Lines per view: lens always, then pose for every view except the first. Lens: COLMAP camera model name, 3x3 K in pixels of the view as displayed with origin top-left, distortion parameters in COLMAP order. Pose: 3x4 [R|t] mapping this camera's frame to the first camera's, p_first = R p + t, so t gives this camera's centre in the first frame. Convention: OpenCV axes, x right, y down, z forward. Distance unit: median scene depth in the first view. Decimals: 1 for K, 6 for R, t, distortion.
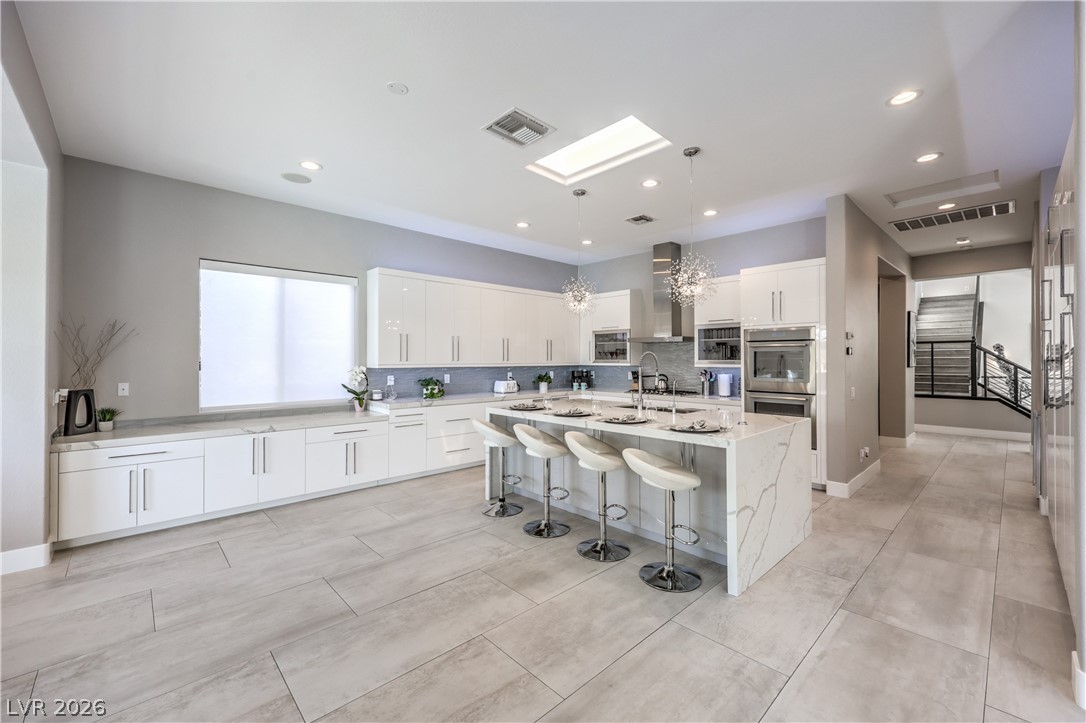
lens RADIAL K [[440.0, 0, 541.4], [0, 440.0, 359.6], [0, 0, 1]] dist [-0.003004, -0.000170]
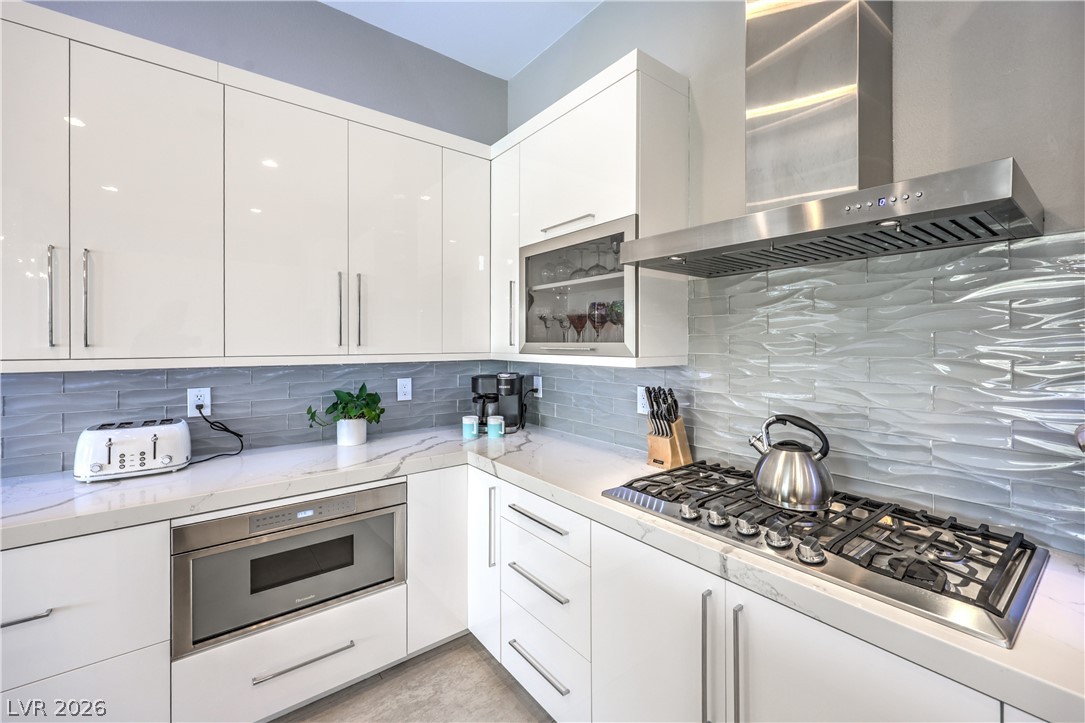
lens RADIAL K [[439.6, 0, 530.3], [0, 439.6, 342.1], [0, 0, 1]] dist [-0.003004, -0.000170]
pose [[0.991834, 0.001246, -0.127530, 0.166019], [-0.000961, 0.999997, 0.002297, -0.001122], [0.127532, -0.002156, 0.991832, 0.718274]]
